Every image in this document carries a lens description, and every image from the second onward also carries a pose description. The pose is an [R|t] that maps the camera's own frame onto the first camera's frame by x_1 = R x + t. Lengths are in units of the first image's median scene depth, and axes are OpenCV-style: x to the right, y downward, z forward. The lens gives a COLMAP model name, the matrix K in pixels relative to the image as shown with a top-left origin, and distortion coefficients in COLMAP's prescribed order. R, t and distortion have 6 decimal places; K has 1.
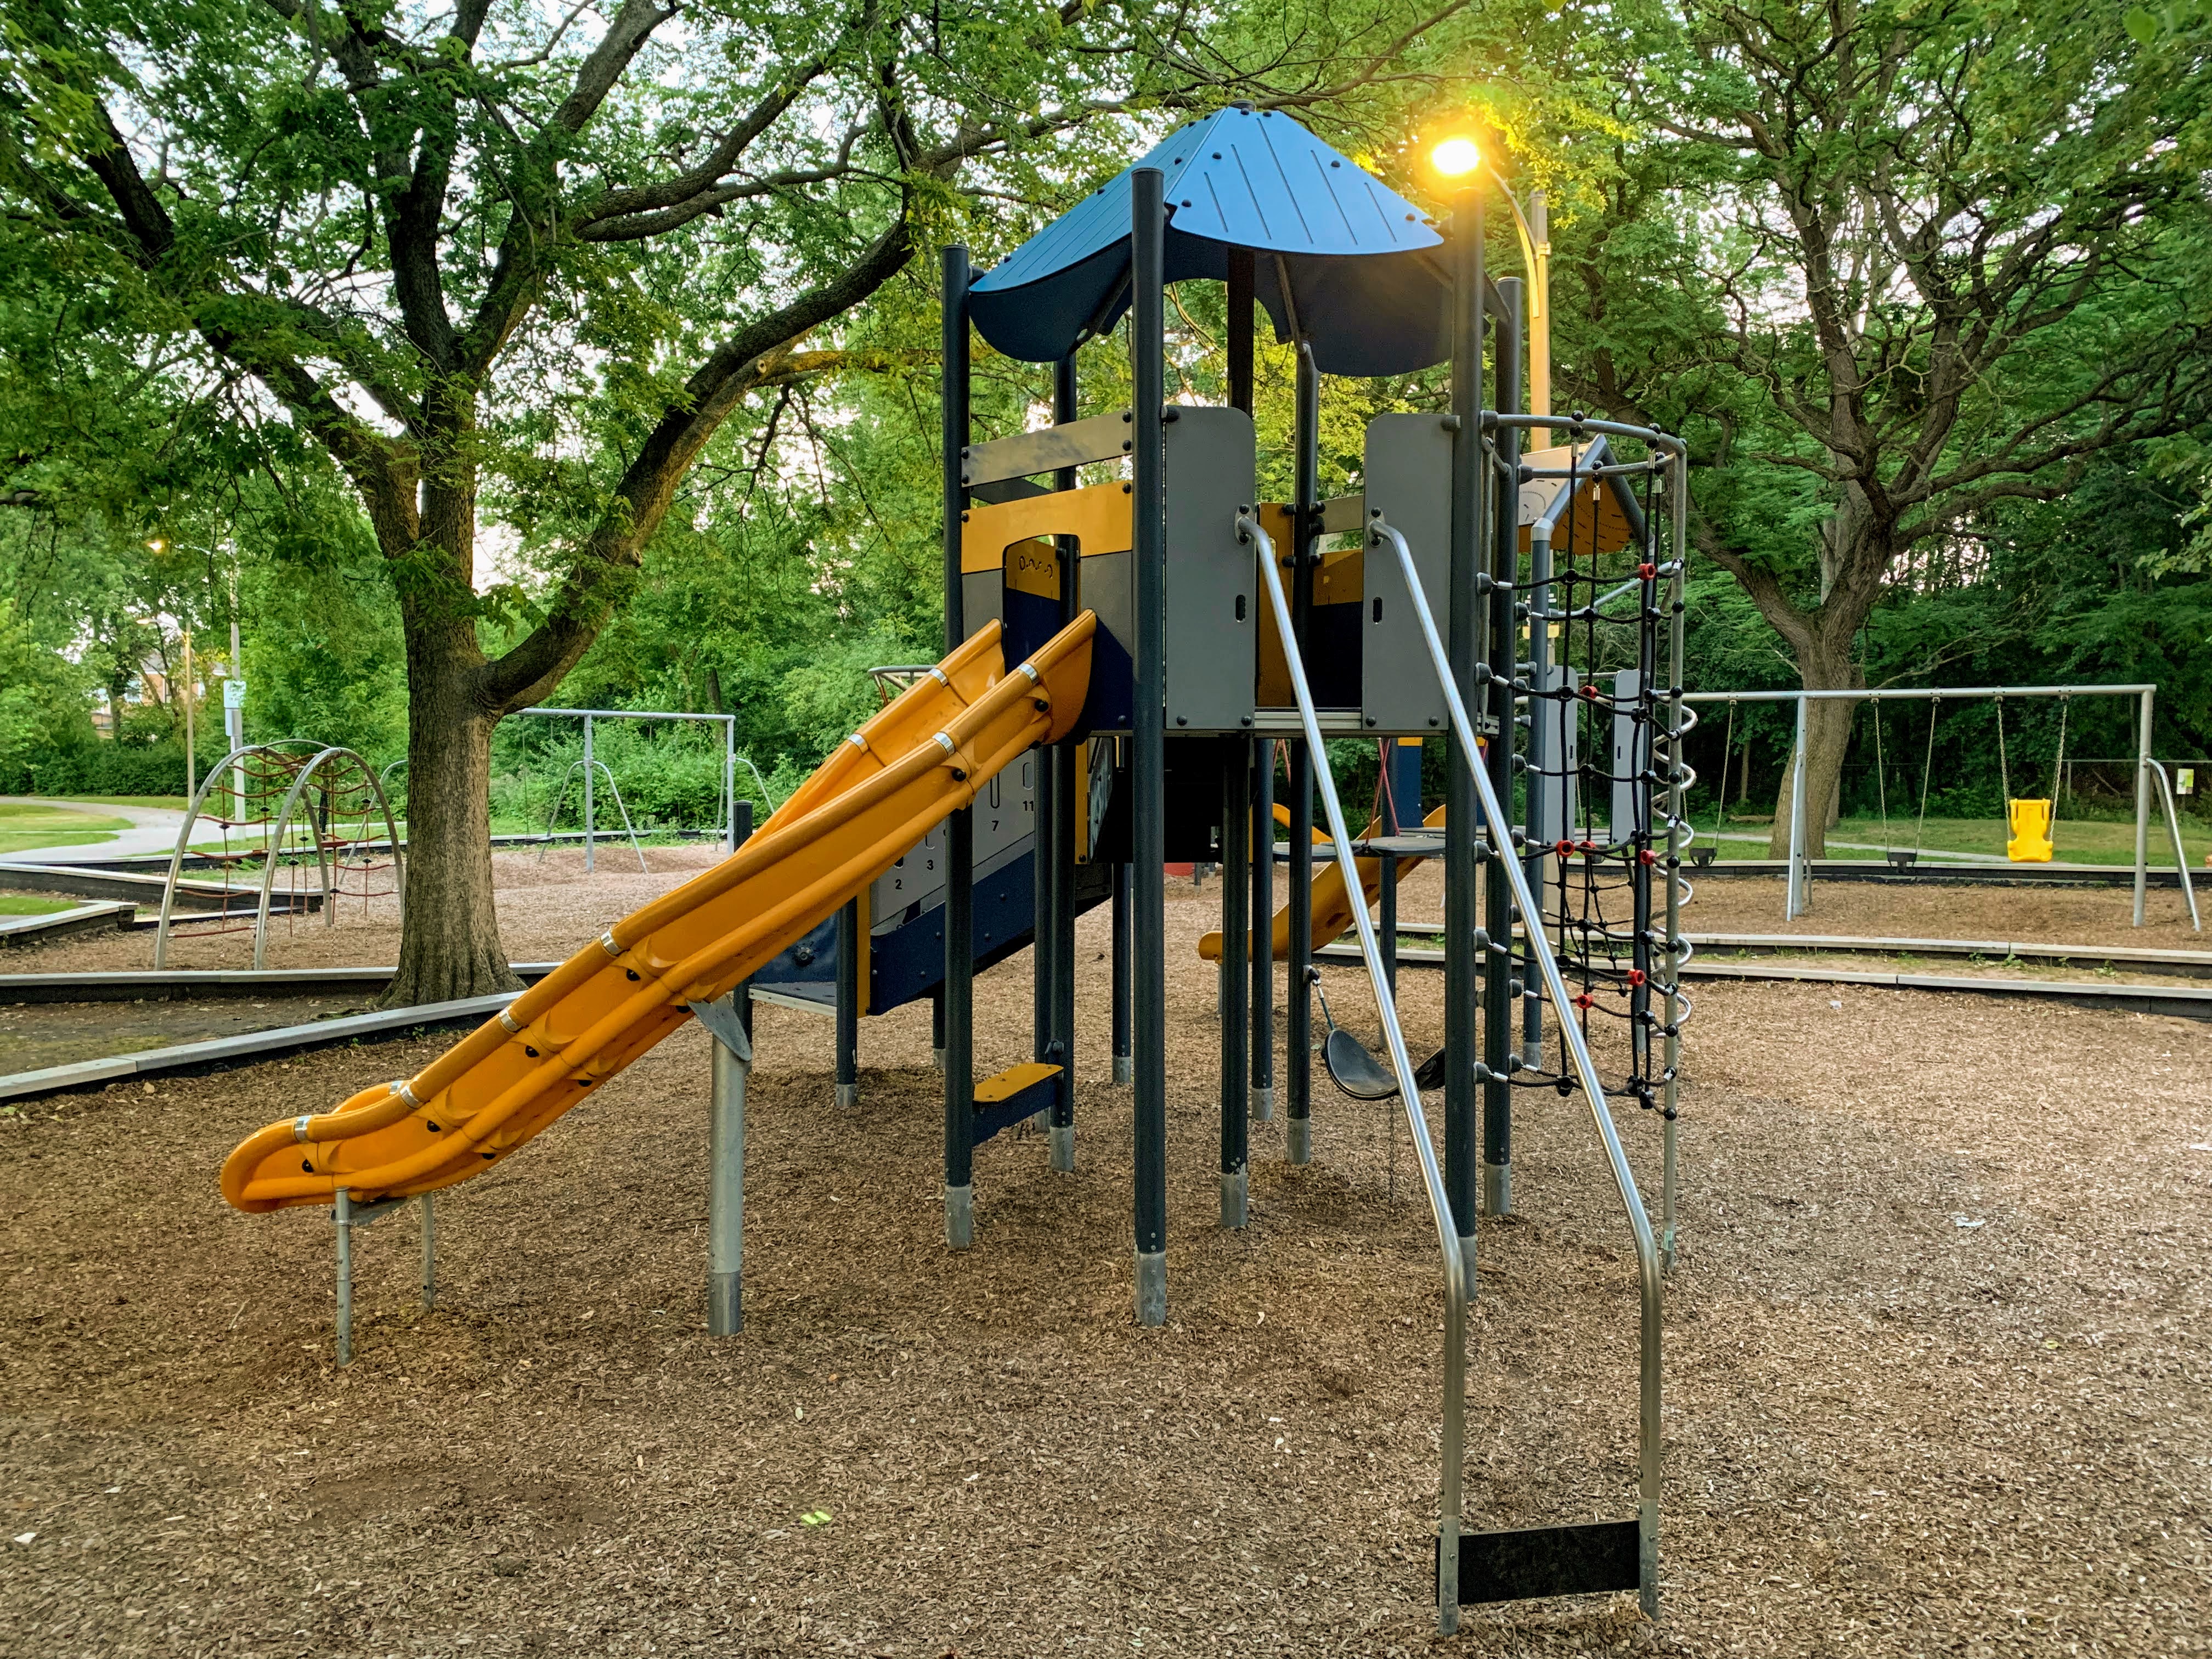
lens RADIAL K [[1638.8, 0, 1106.0], [0, 1638.8, 829.5], [0, 0, 1]] dist [0.006028, -0.023055]
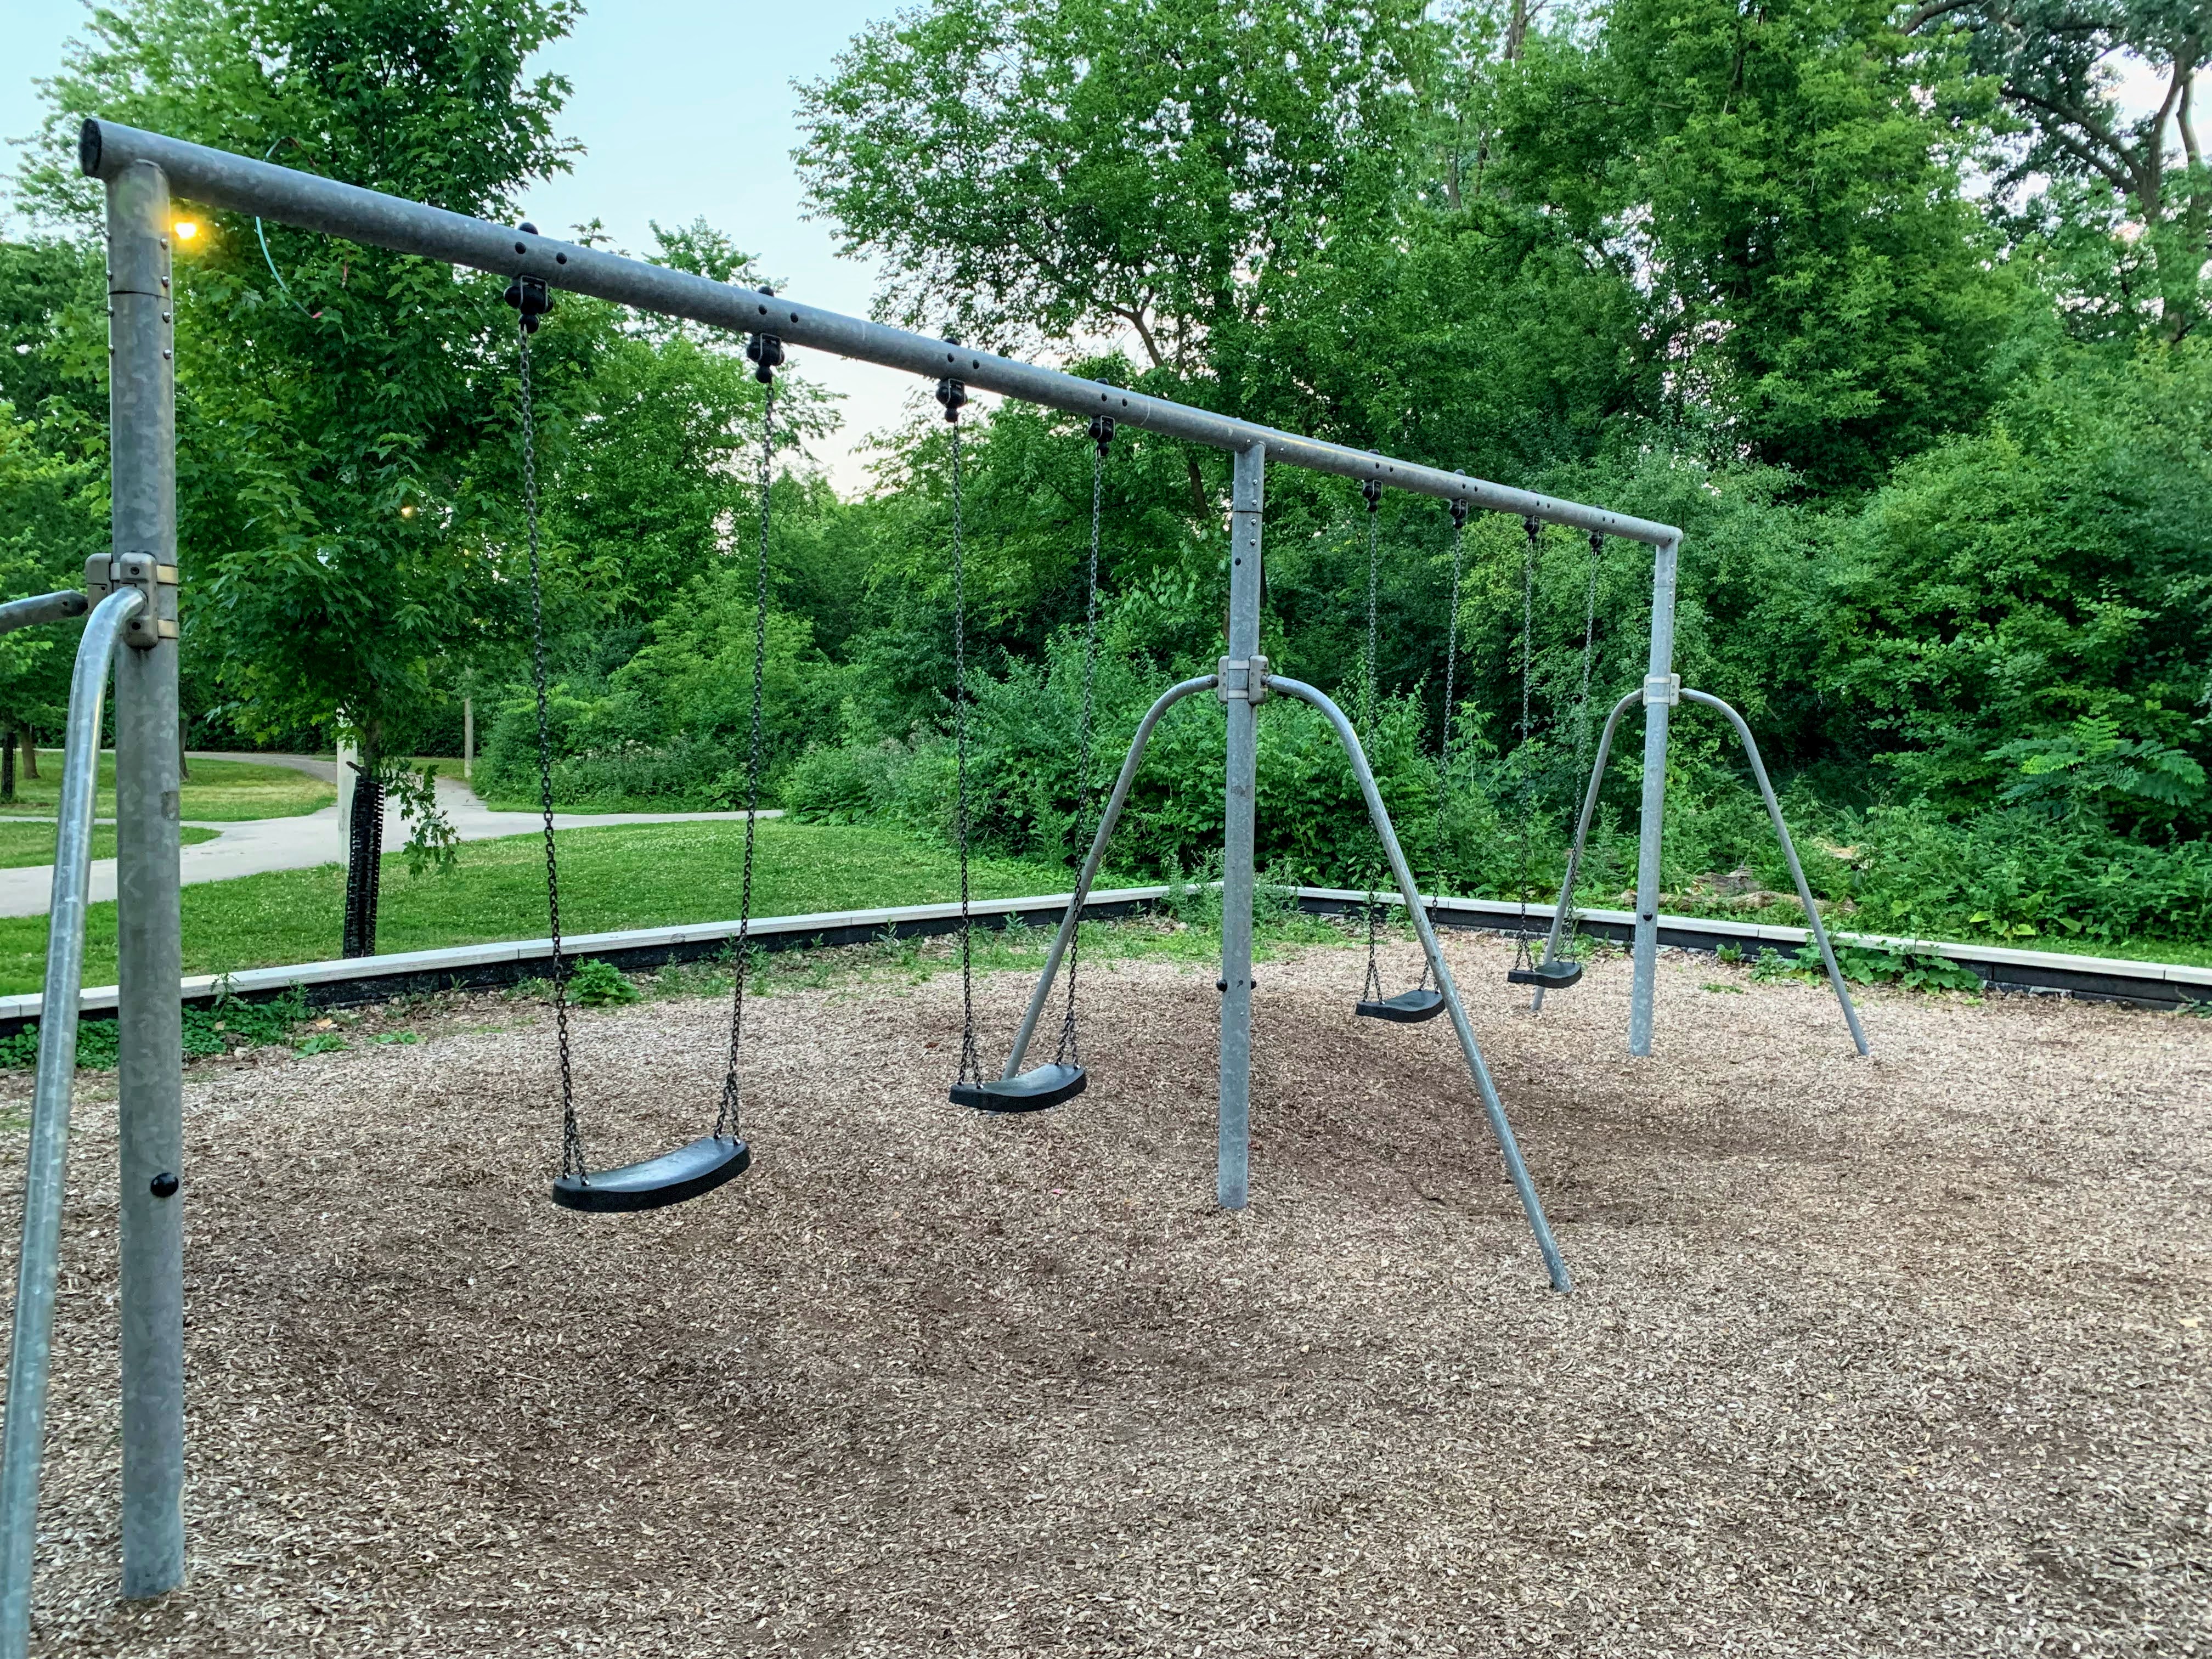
lens RADIAL K [[1638.8, 0, 1106.0], [0, 1638.8, 829.5], [0, 0, 1]] dist [0.006028, -0.023055]
pose [[0.975214, 0.025881, -0.219745, -0.195650], [-0.019696, 0.999347, 0.030290, -0.023055], [0.220386, -0.025211, 0.975087, 0.541589]]
